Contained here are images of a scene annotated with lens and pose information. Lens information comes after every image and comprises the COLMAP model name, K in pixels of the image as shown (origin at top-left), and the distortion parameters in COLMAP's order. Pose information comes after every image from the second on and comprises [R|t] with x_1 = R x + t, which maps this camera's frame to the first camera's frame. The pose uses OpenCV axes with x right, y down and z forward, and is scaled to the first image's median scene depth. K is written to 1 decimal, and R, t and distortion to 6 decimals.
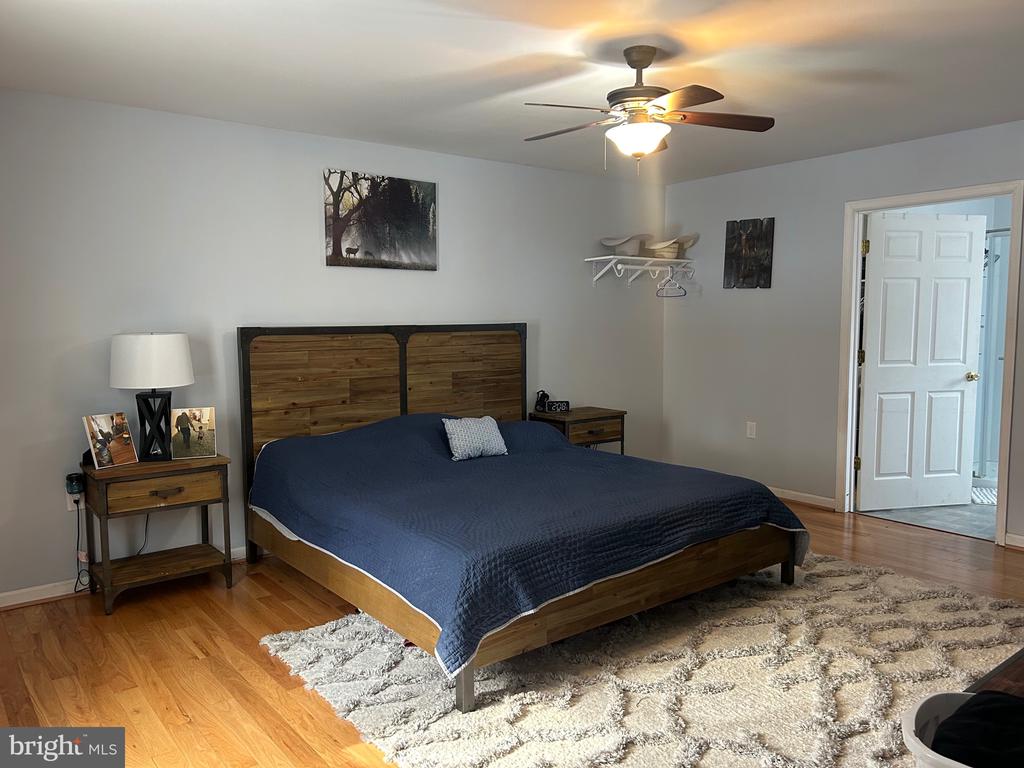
lens RADIAL K [[766.7, 0, 495.0], [0, 766.7, 383.3], [0, 0, 1]] dist [0.001552, 0.000309]
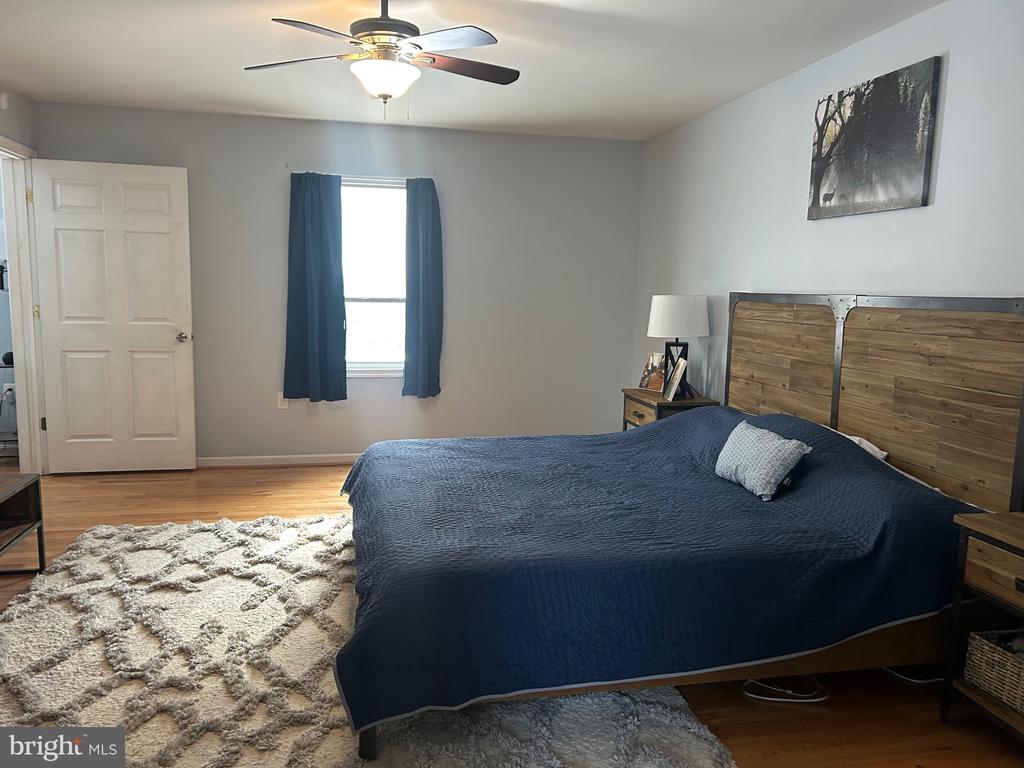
lens RADIAL K [[766.7, 0, 495.0], [0, 766.7, 383.3], [0, 0, 1]] dist [0.001552, 0.000309]
pose [[-0.440412, 0.110777, -0.890935, 0.671100], [-0.097749, 0.980543, 0.170239, -0.087746], [0.892459, 0.162064, -0.421014, 1.058146]]
